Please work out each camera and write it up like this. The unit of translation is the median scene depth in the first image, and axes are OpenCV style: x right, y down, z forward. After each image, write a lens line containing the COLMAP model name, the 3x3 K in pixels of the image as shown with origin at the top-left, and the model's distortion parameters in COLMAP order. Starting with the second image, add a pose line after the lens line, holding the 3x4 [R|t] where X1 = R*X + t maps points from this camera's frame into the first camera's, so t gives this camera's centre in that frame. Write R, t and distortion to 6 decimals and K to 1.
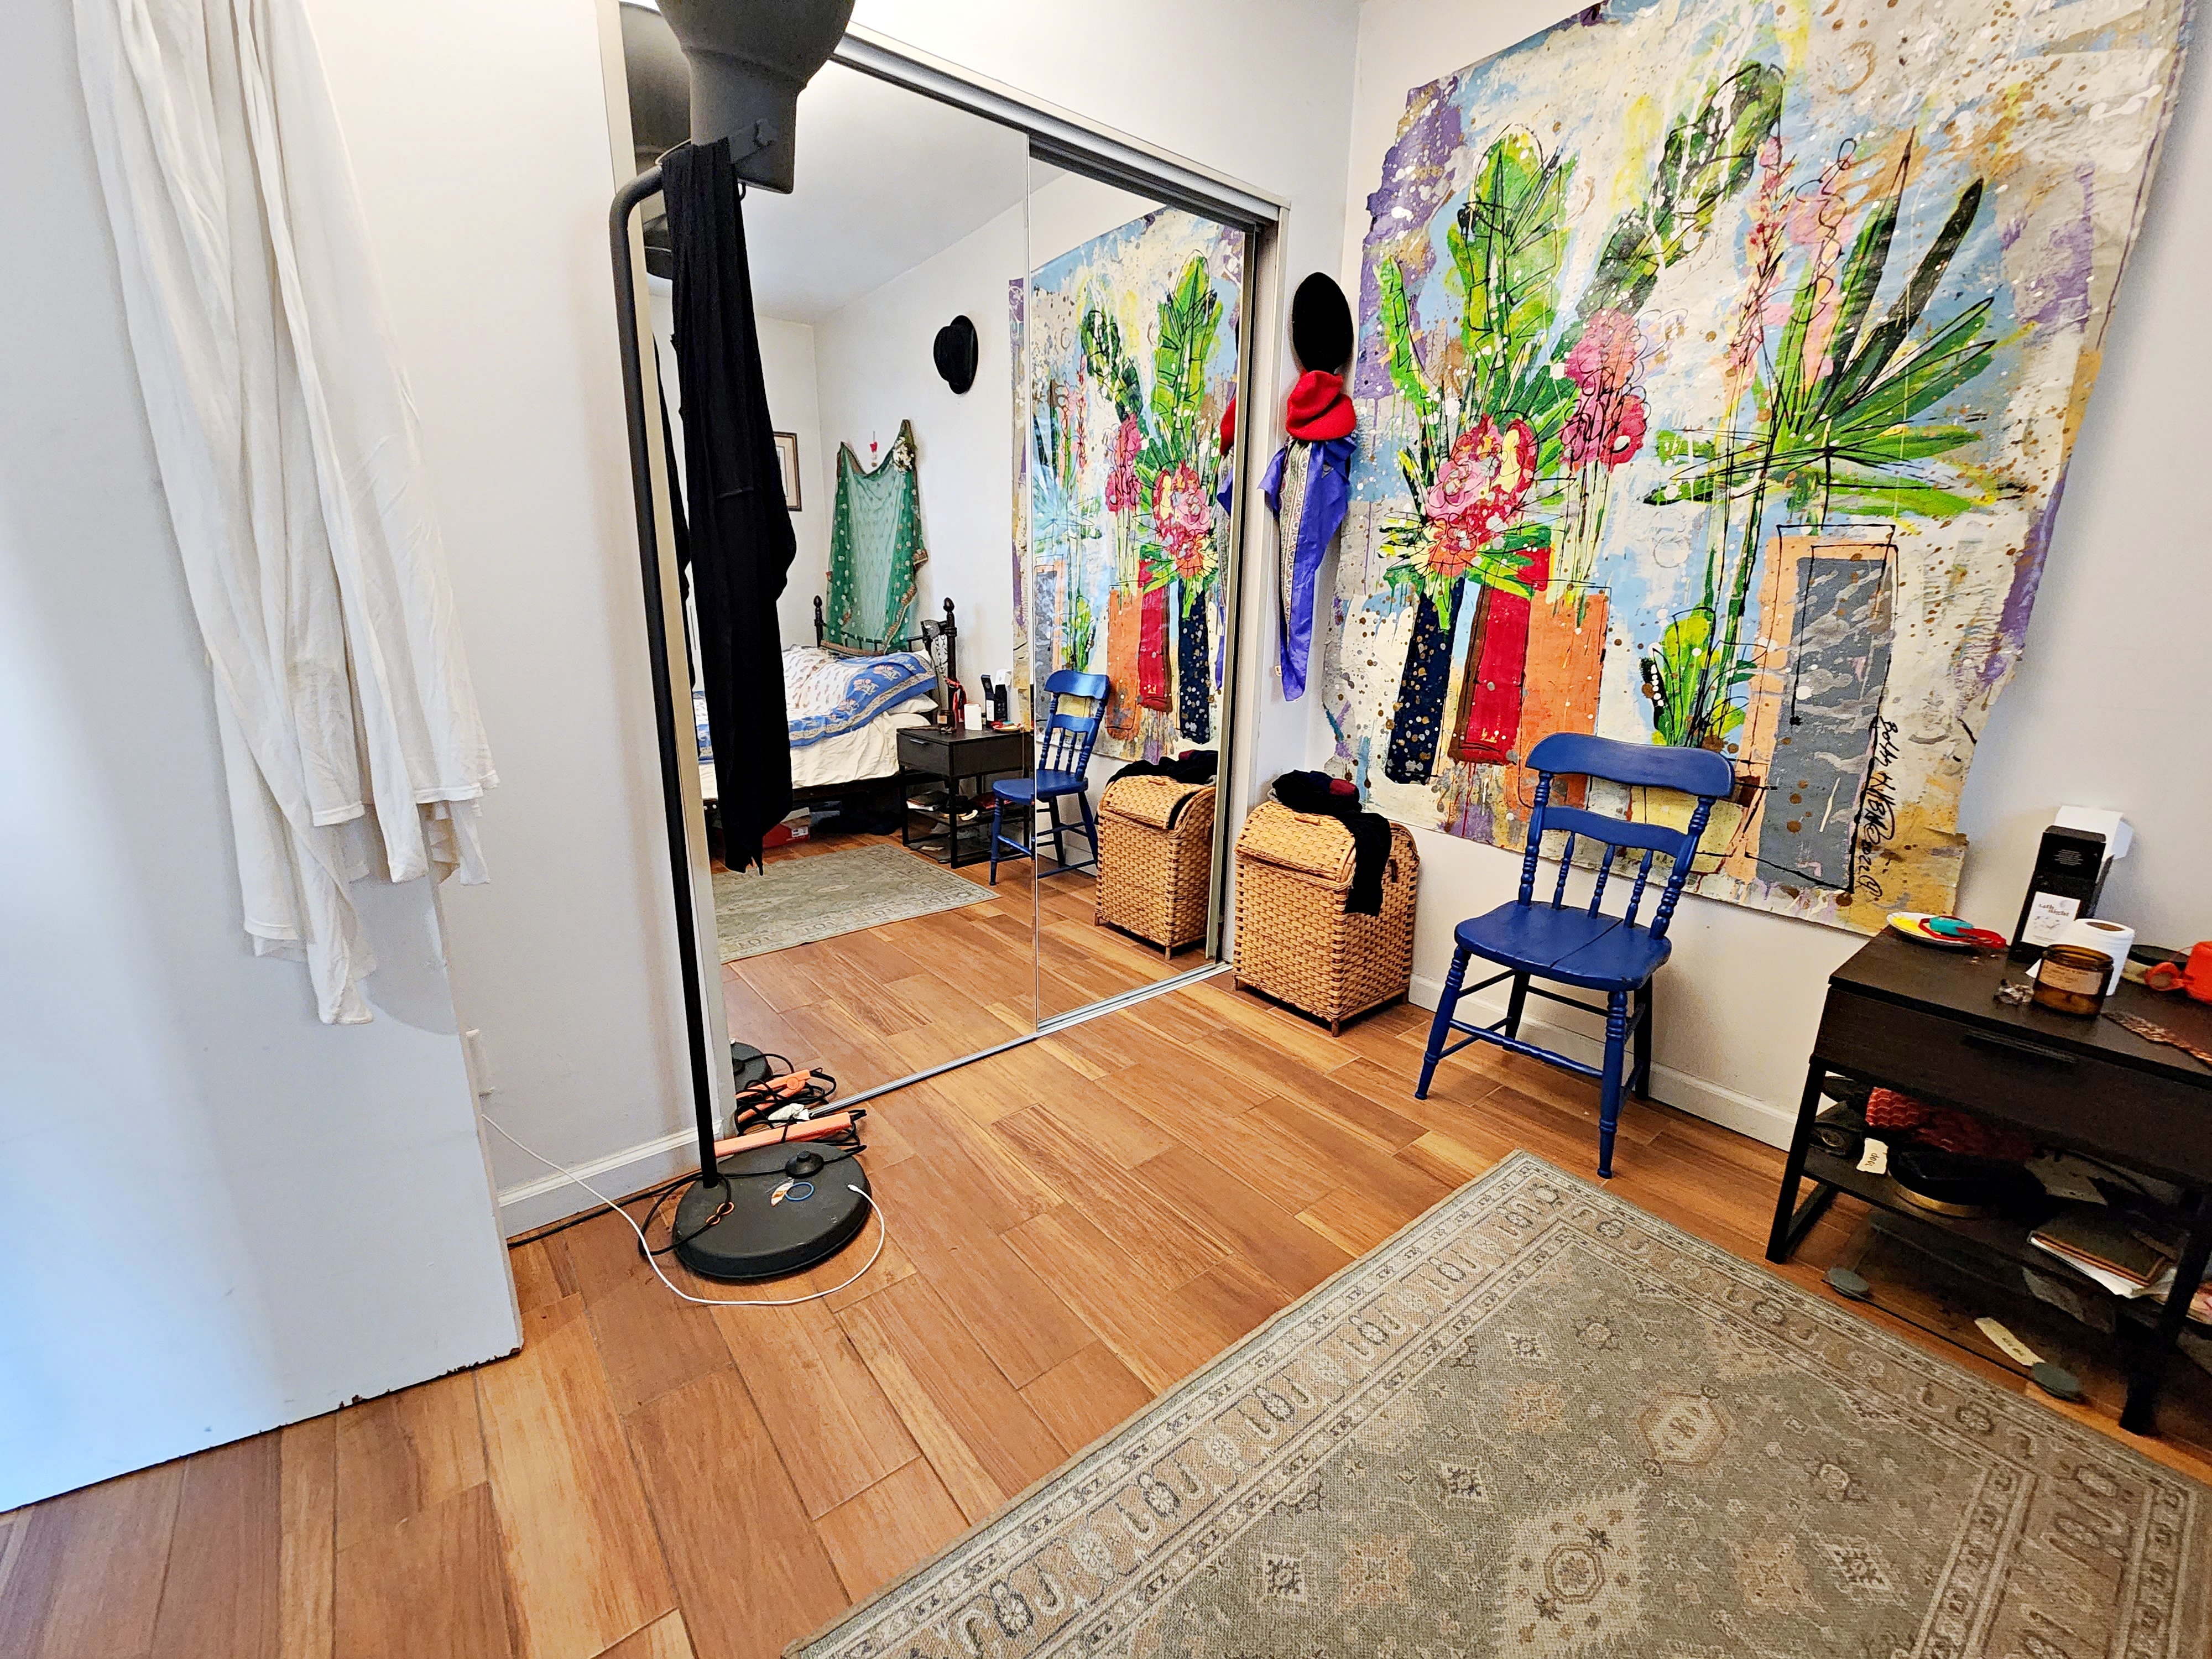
lens RADIAL K [[903.0, 0, 1102.7], [0, 903.0, 843.7], [0, 0, 1]] dist [-0.002402, -0.002037]
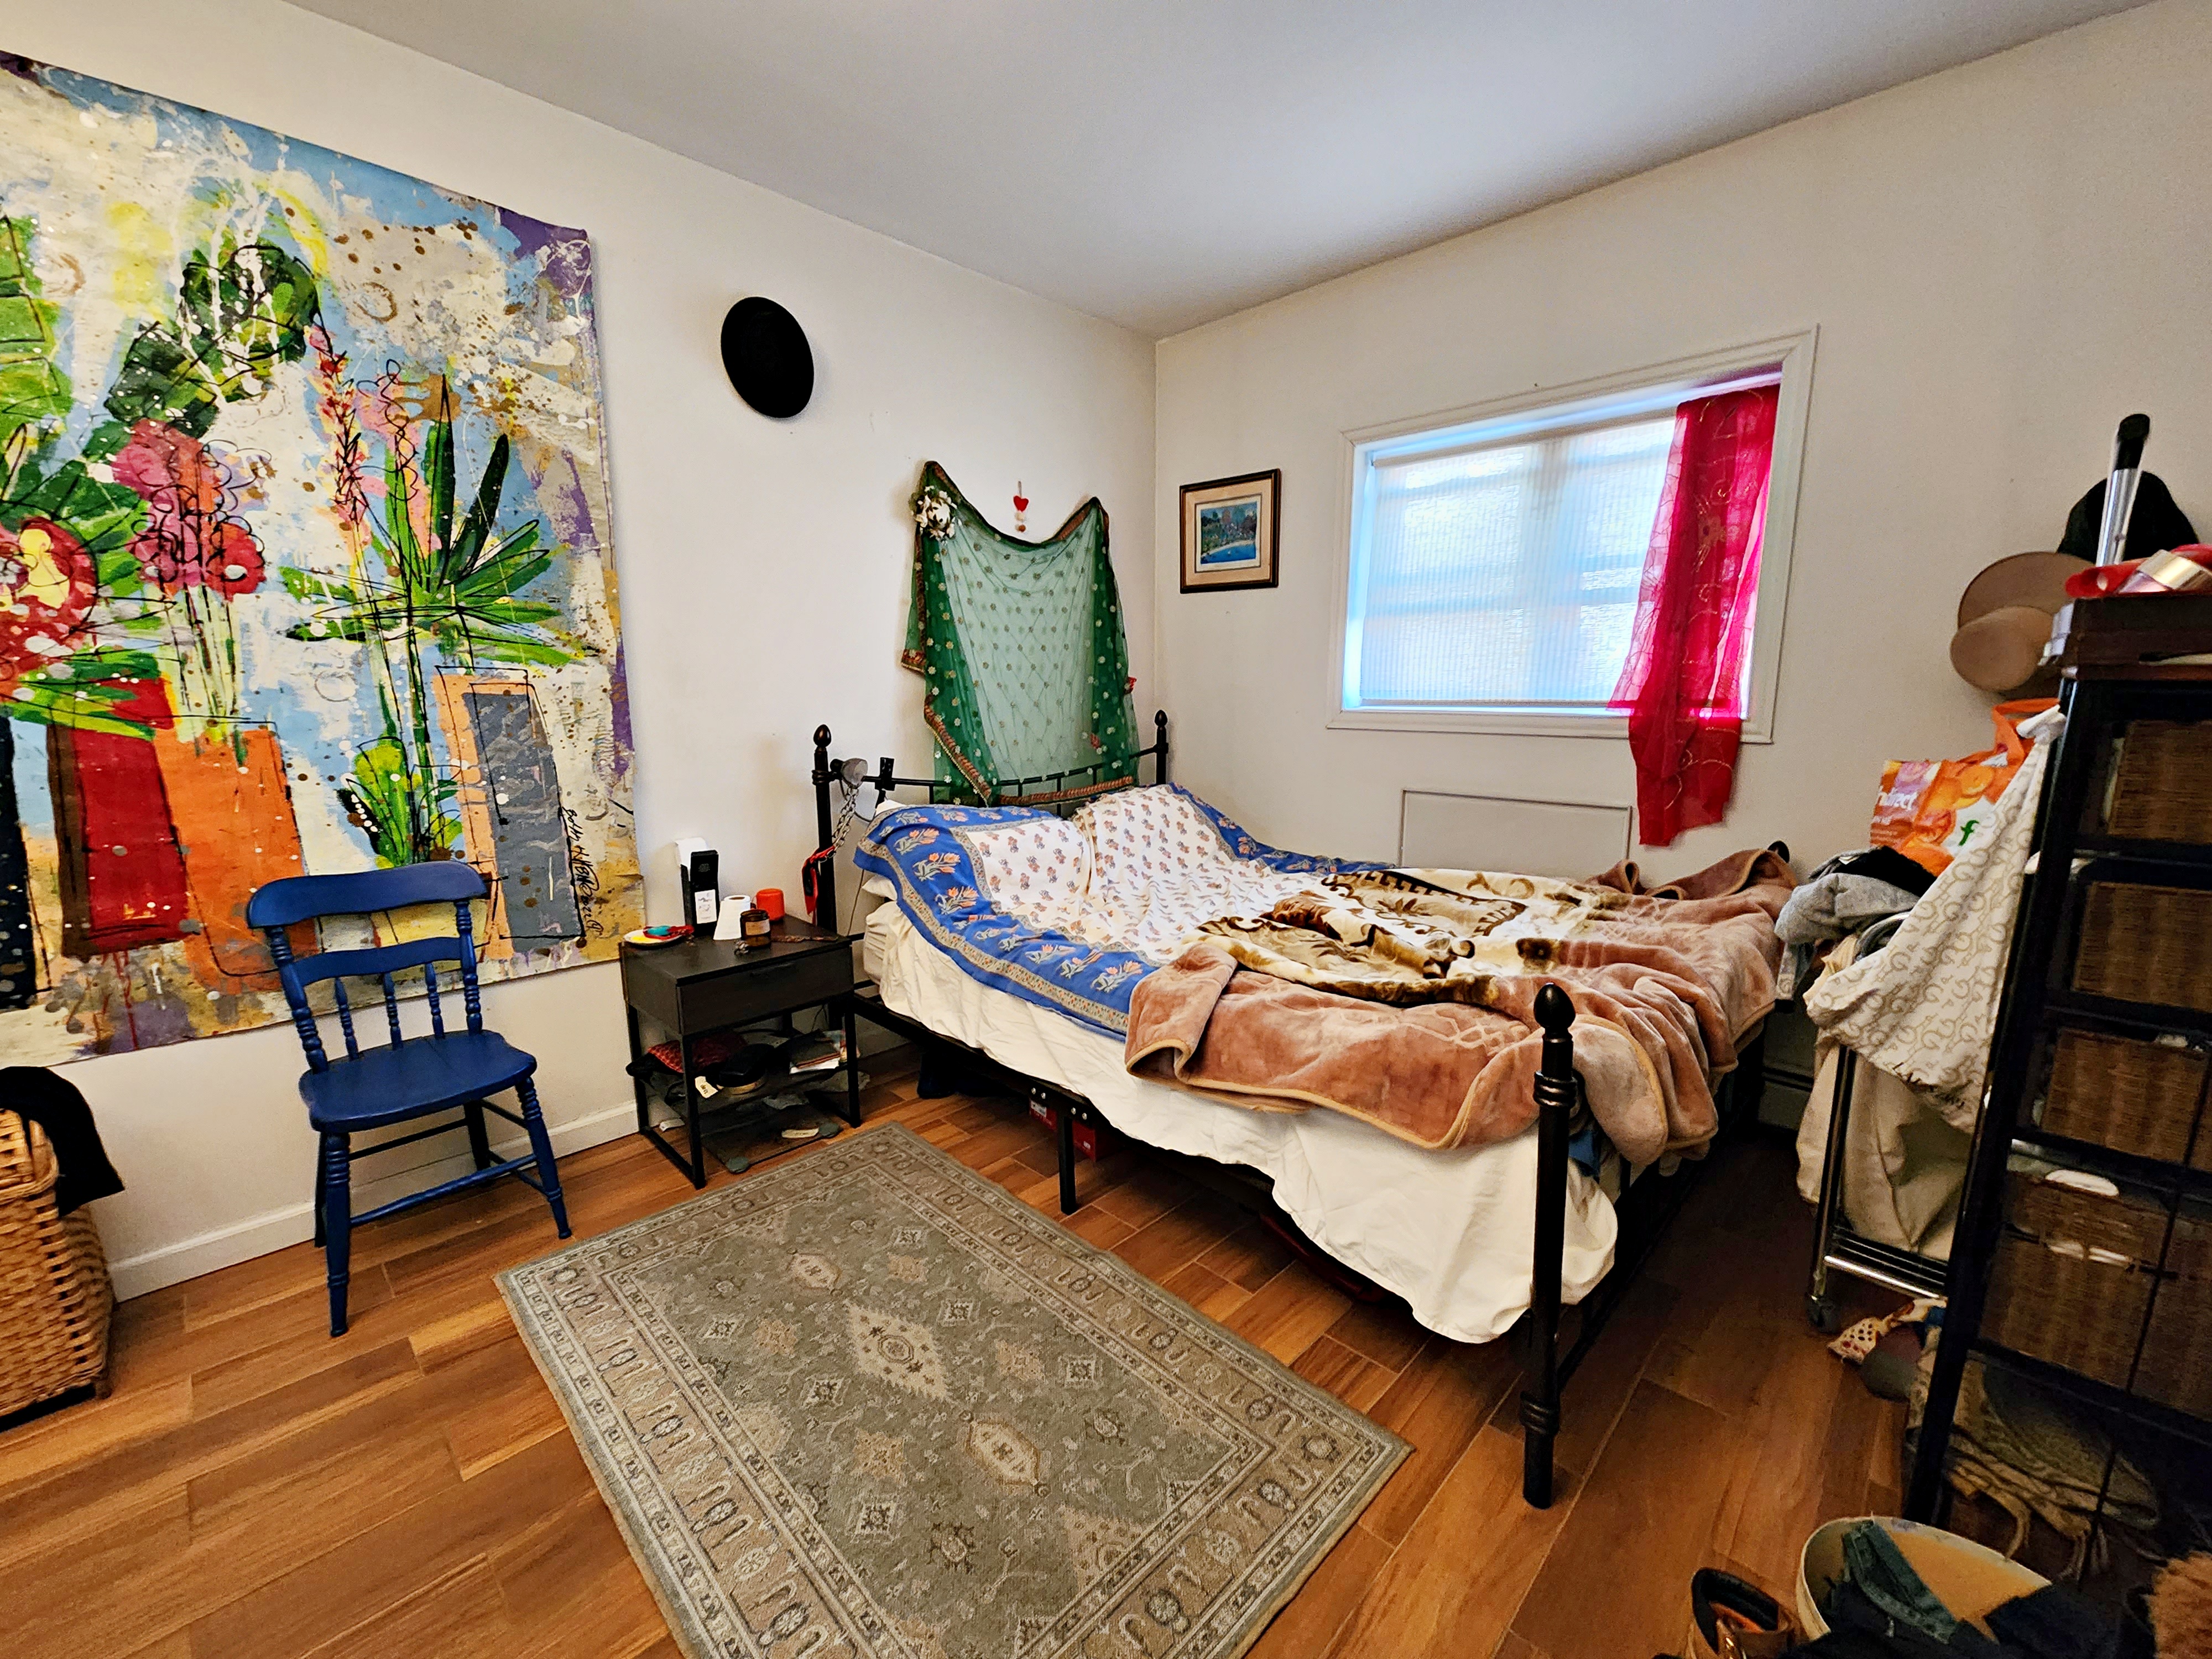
lens RADIAL K [[903.0, 0, 1107.1], [0, 903.0, 835.7], [0, 0, 1]] dist [-0.002402, -0.002037]
pose [[-0.125710, -0.176074, 0.976317, -0.518170], [0.265472, 0.942264, 0.204115, -0.145090], [-0.955888, 0.284844, -0.071709, 0.295955]]
